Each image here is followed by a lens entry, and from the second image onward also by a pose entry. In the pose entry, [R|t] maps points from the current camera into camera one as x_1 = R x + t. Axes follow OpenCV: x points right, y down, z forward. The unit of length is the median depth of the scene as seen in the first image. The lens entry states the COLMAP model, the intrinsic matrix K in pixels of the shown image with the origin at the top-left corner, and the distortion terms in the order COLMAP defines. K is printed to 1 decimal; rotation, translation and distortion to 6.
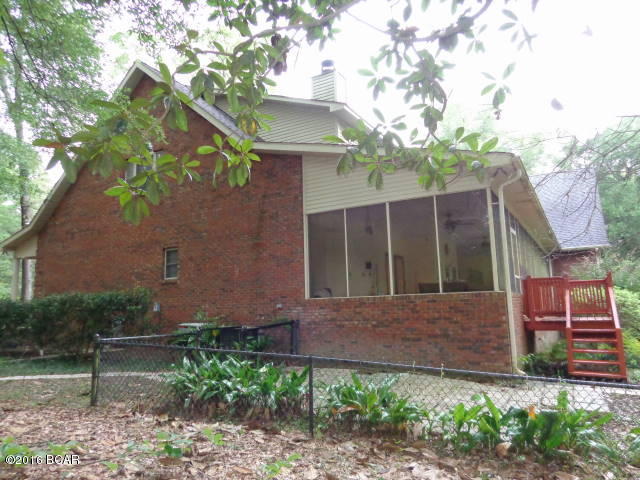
lens RADIAL K [[452.9, 0, 320.0], [0, 452.9, 240.0], [0, 0, 1]] dist [0.004037, 0.005565]
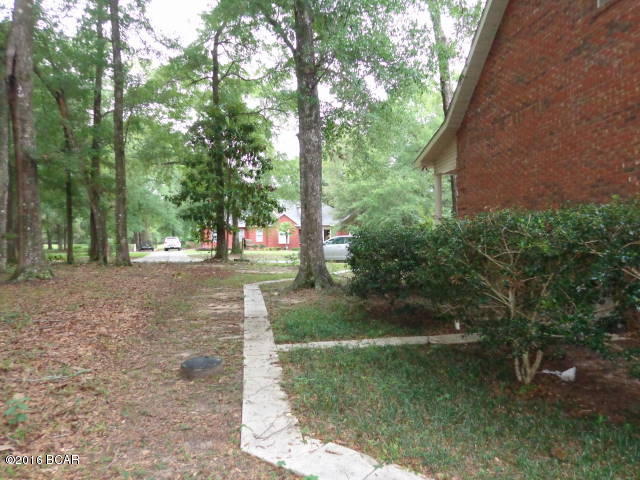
lens RADIAL K [[452.9, 0, 320.0], [0, 452.9, 240.0], [0, 0, 1]] dist [0.004037, 0.005565]
pose [[0.610577, 0.007712, -0.791920, -0.311147], [0.116434, 0.988212, 0.099395, 0.079861], [0.783351, -0.152895, 0.602481, 0.614293]]
